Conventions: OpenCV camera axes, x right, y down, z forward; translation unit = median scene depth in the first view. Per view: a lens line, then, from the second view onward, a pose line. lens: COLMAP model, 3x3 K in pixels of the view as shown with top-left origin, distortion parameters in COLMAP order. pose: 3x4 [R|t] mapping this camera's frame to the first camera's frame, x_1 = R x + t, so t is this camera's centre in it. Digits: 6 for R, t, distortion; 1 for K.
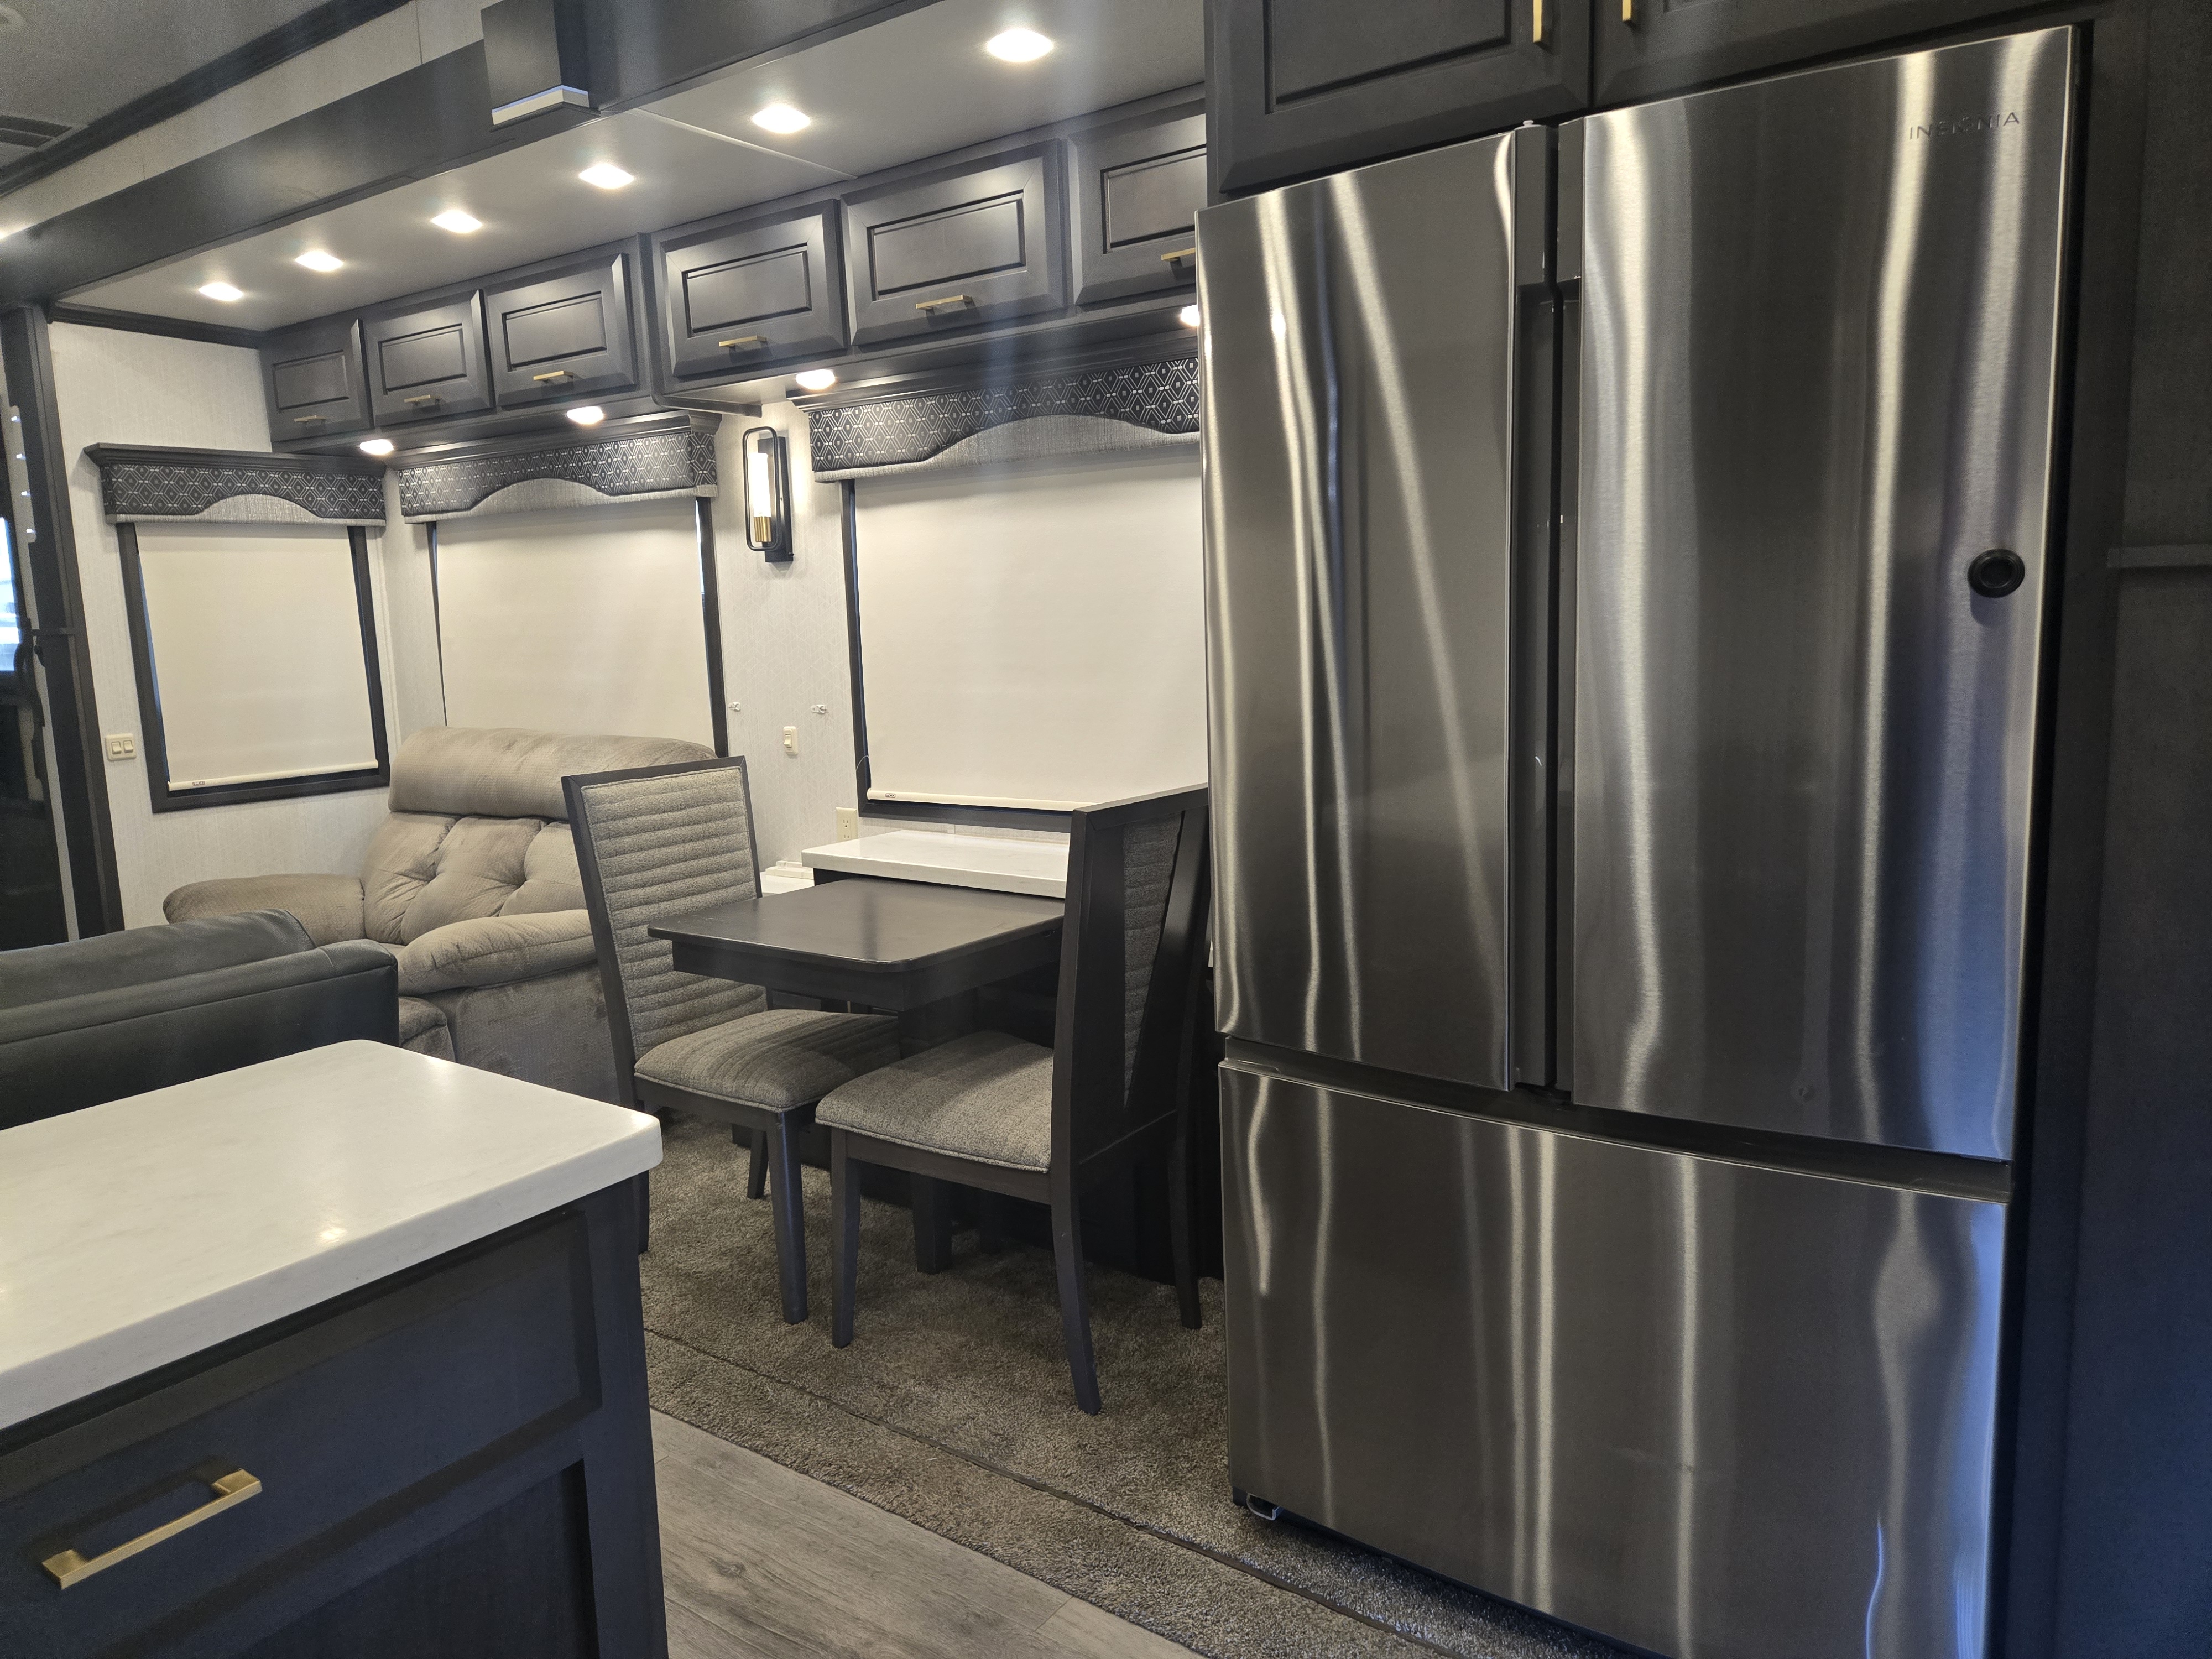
lens RADIAL K [[1489.1, 0, 1088.9], [0, 1489.1, 820.4], [0, 0, 1]] dist [0.069598, -0.056020]
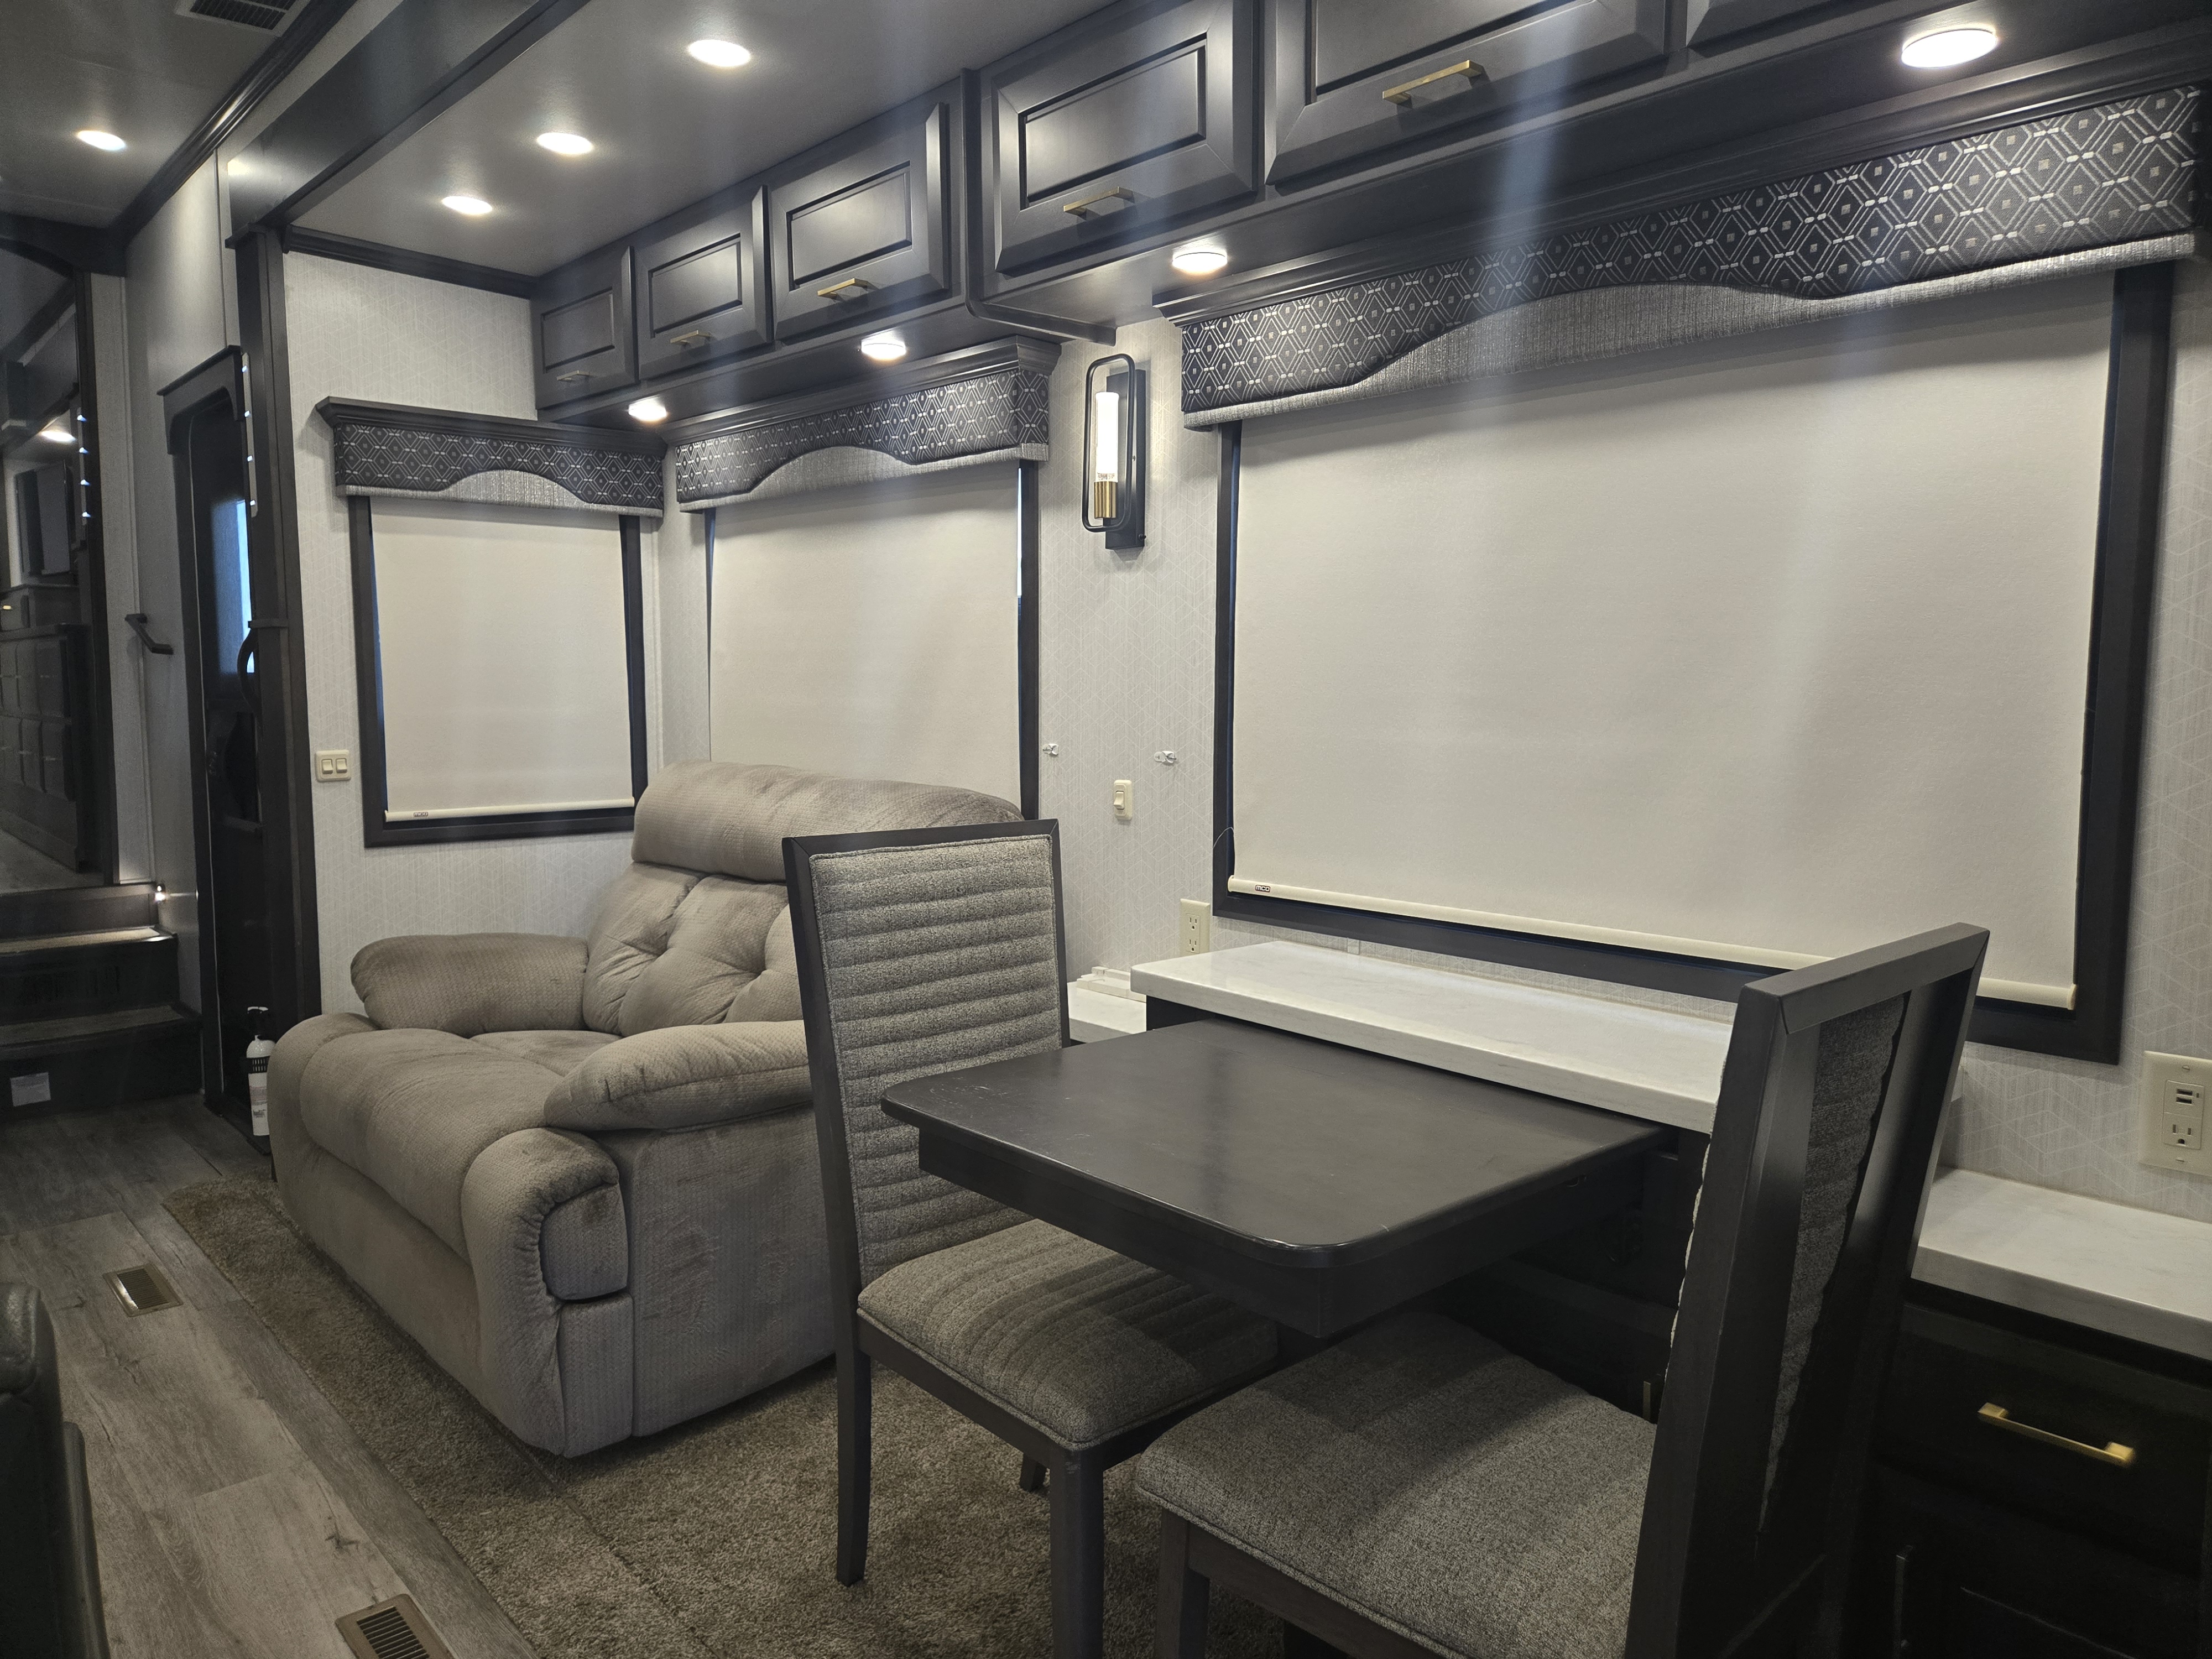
lens RADIAL K [[1489.1, 0, 1110.6], [0, 1489.1, 820.8], [0, 0, 1]] dist [0.069598, -0.056020]
pose [[0.979226, 0.055829, -0.194936, -0.068357], [-0.064165, 0.997264, -0.036706, -0.017450], [0.192353, 0.048451, 0.980129, 0.311456]]
